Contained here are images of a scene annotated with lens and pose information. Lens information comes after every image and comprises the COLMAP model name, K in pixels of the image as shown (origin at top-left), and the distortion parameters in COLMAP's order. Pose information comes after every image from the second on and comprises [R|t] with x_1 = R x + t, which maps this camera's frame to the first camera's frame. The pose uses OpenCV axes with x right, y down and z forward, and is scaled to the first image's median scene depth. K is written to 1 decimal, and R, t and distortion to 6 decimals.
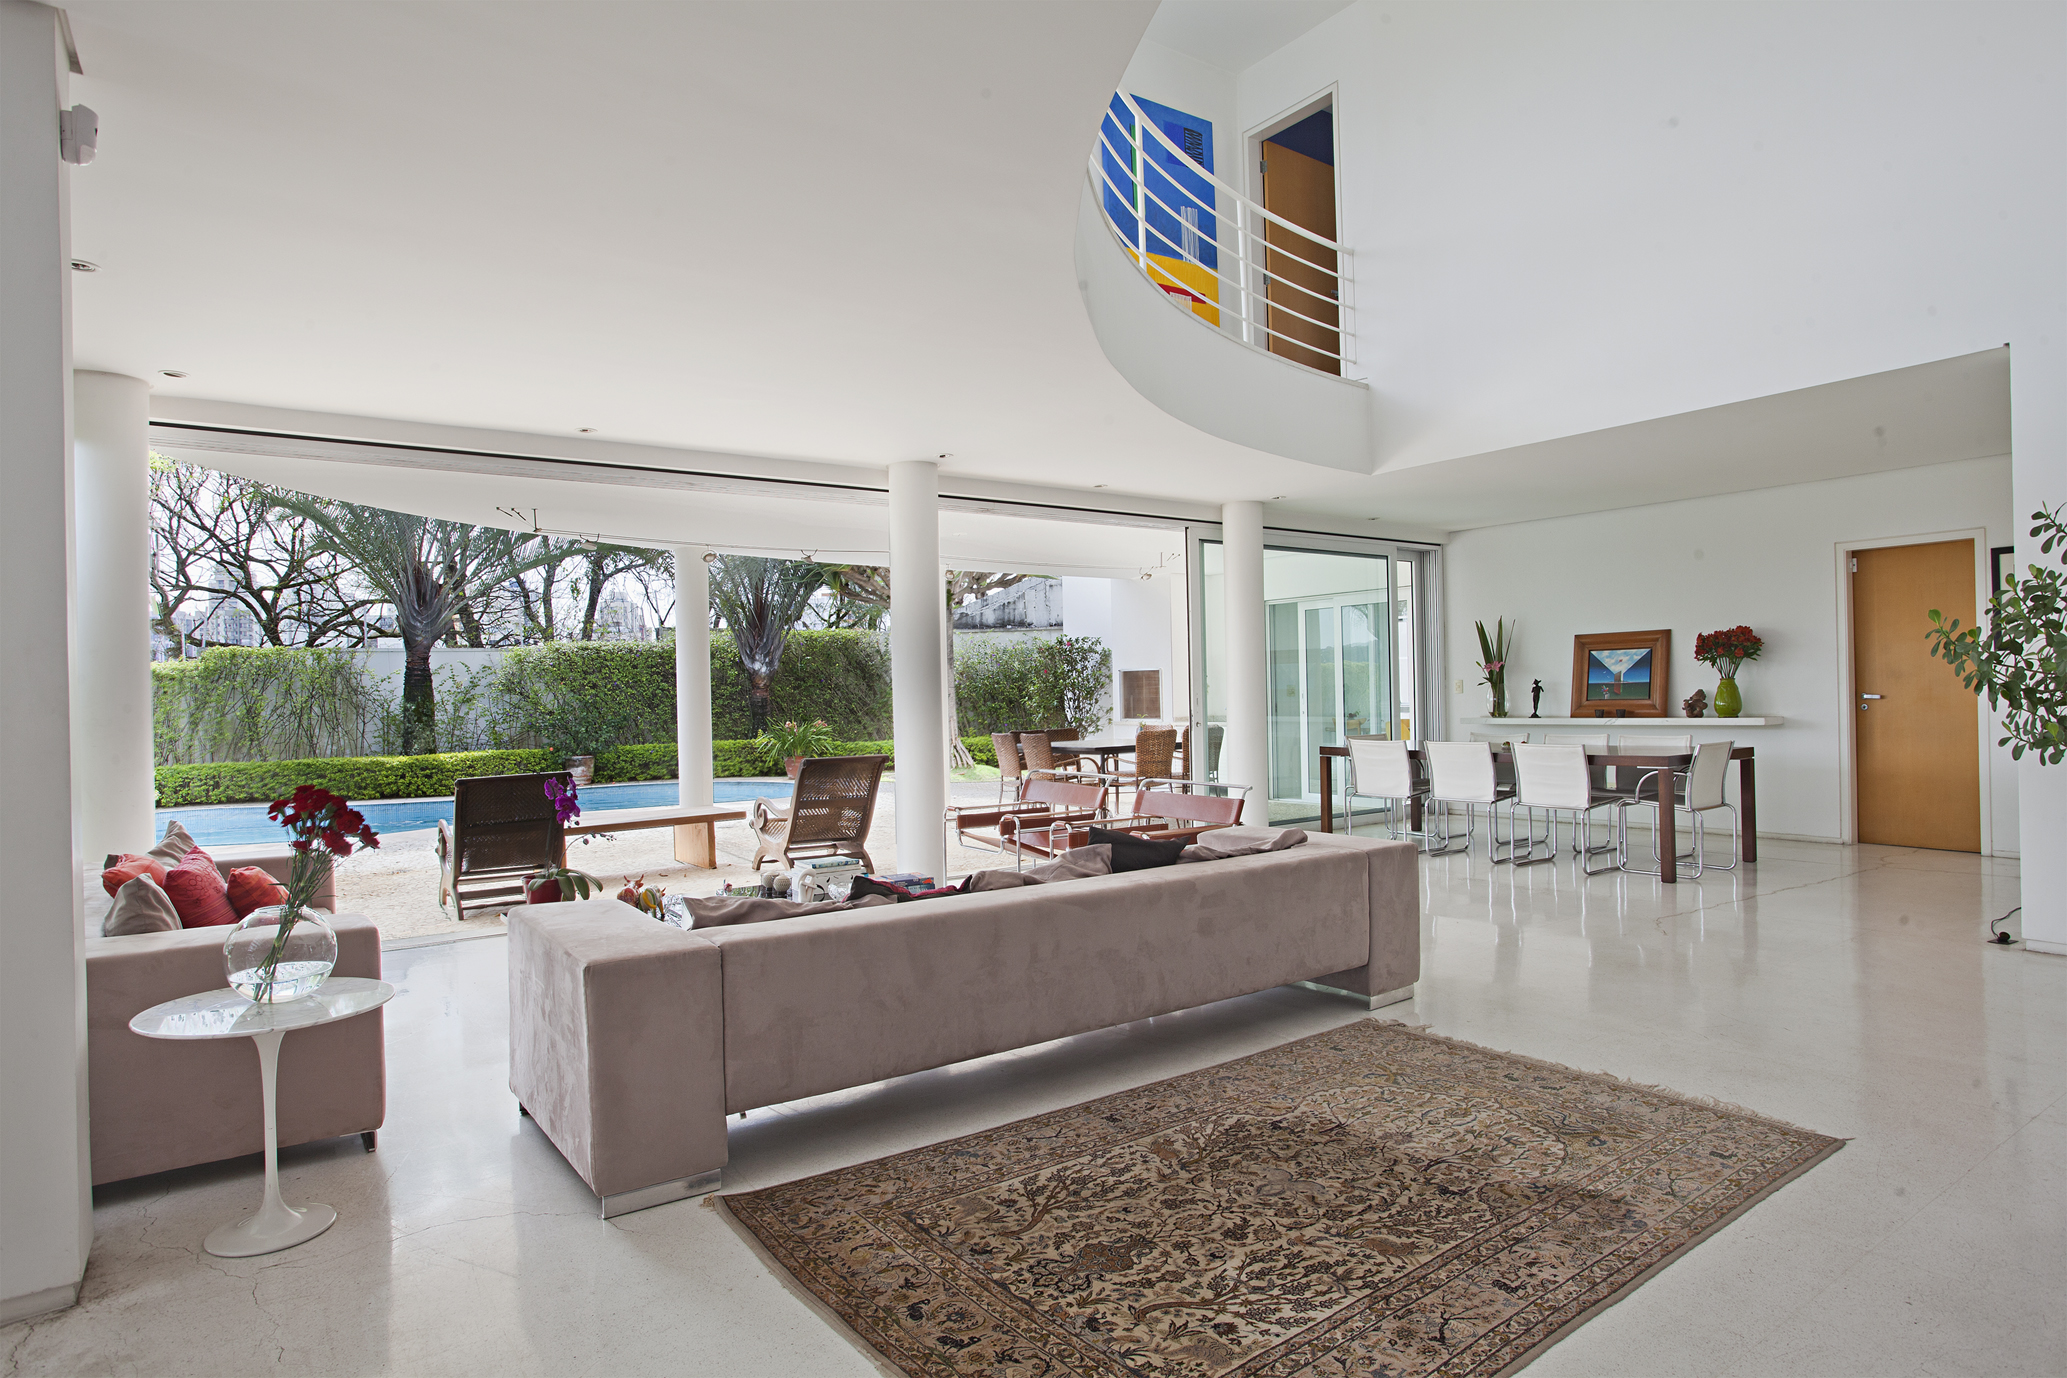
lens RADIAL K [[1205.7, 0, 1037.4], [0, 1205.7, 692.3], [0, 0, 1]] dist [-0.000873, -0.000539]
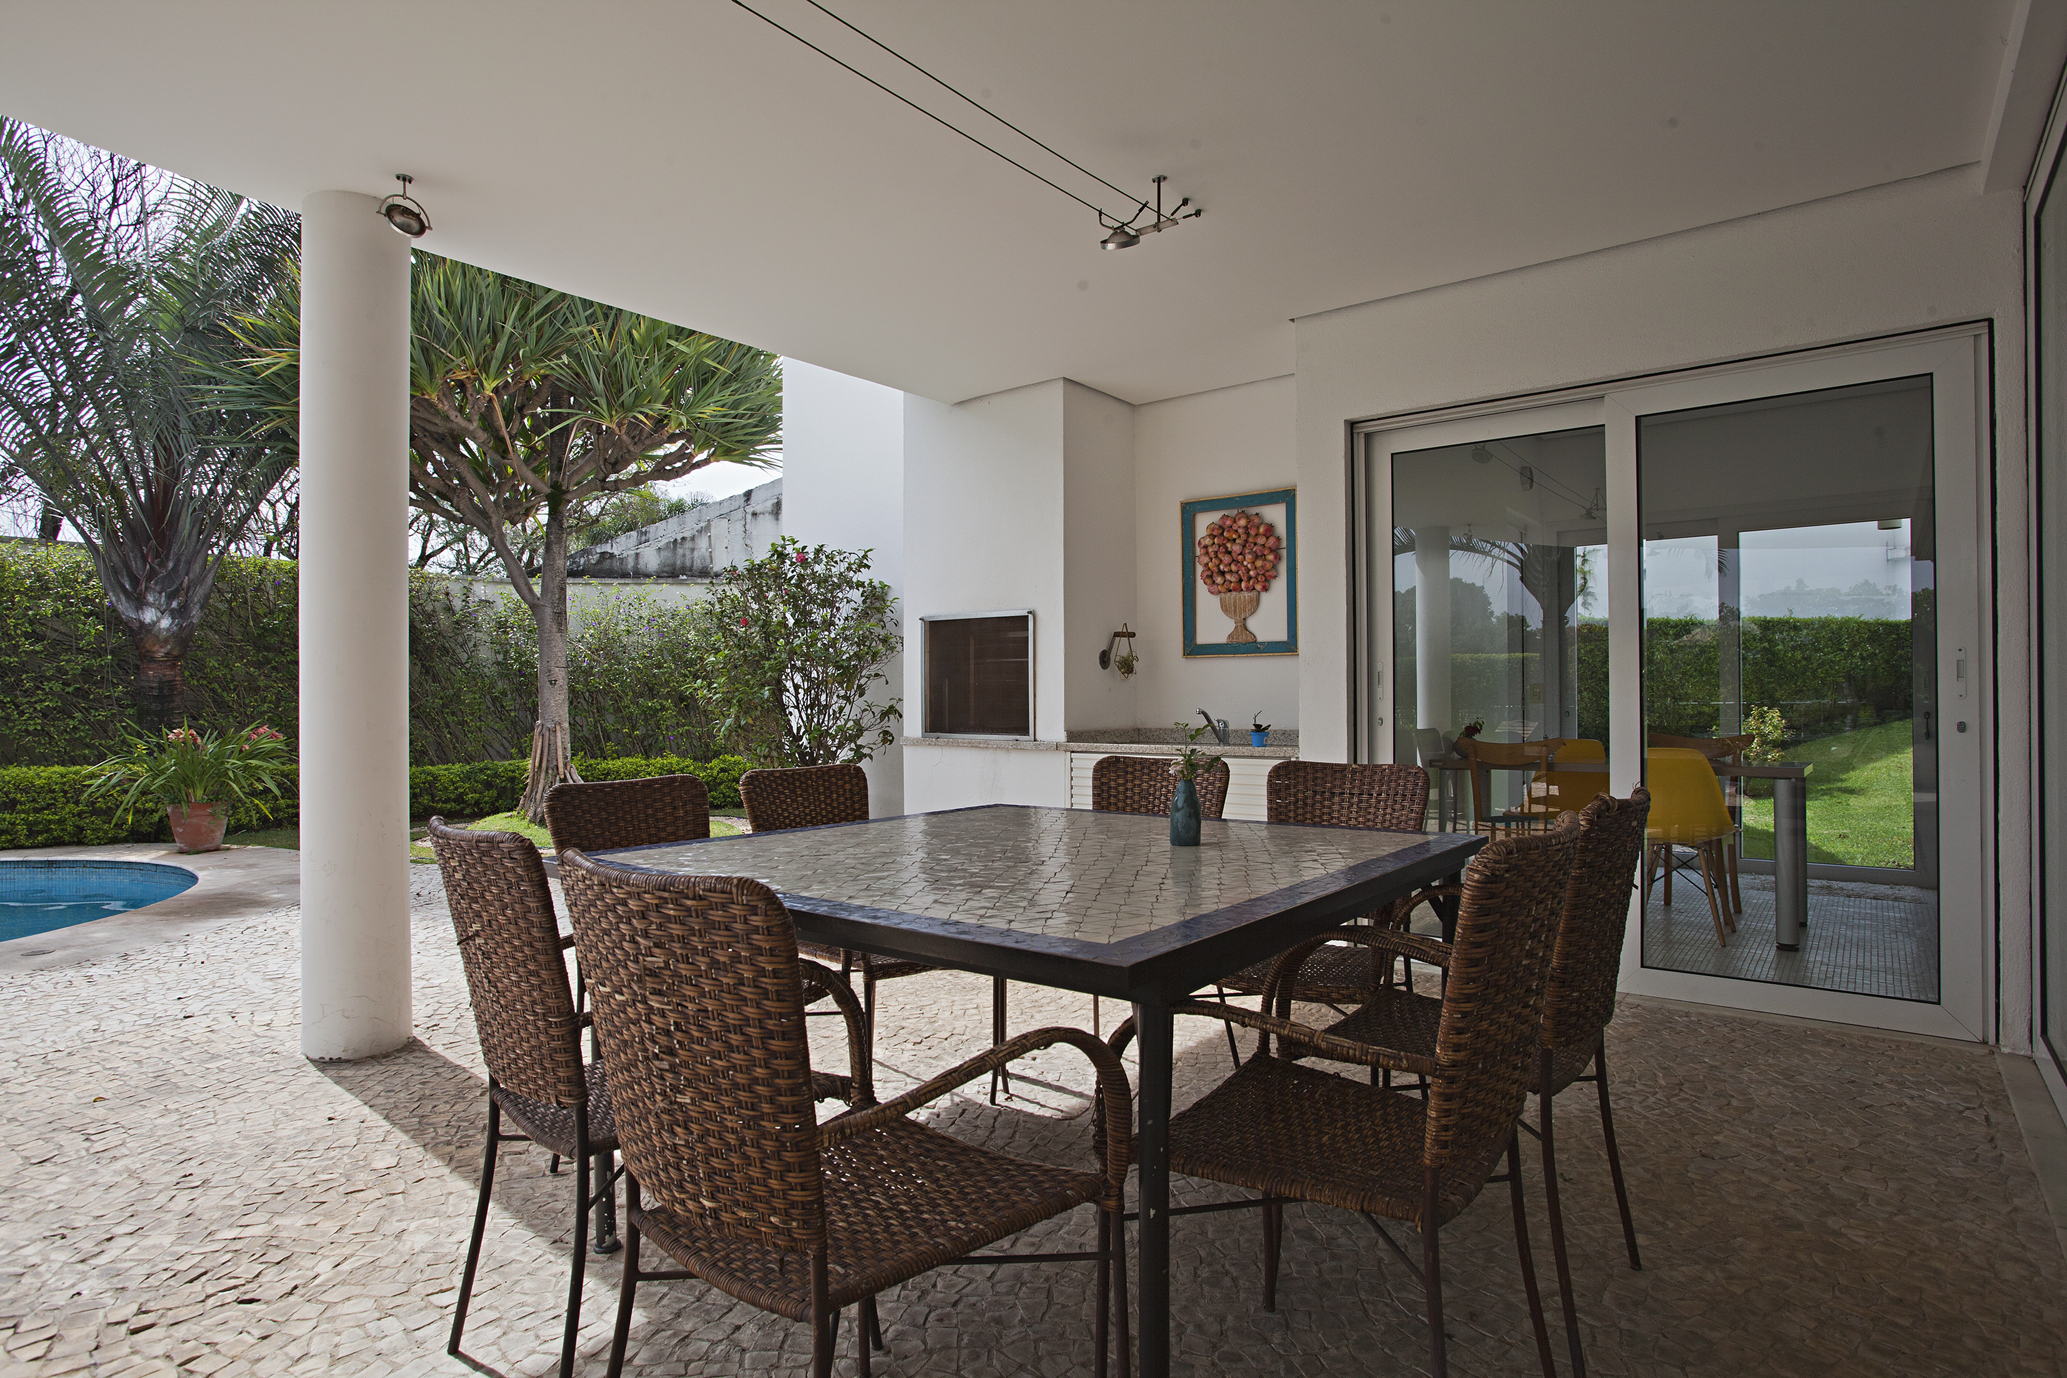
lens RADIAL K [[1110.6, 0, 1031.4], [0, 1110.6, 697.4], [0, 0, 1]] dist [-0.015441, 0.004146]
pose [[0.965562, 0.015642, 0.259702, 0.003712], [-0.015316, 0.999877, -0.003278, 0.010126], [-0.259722, -0.000812, 0.965683, 0.596253]]
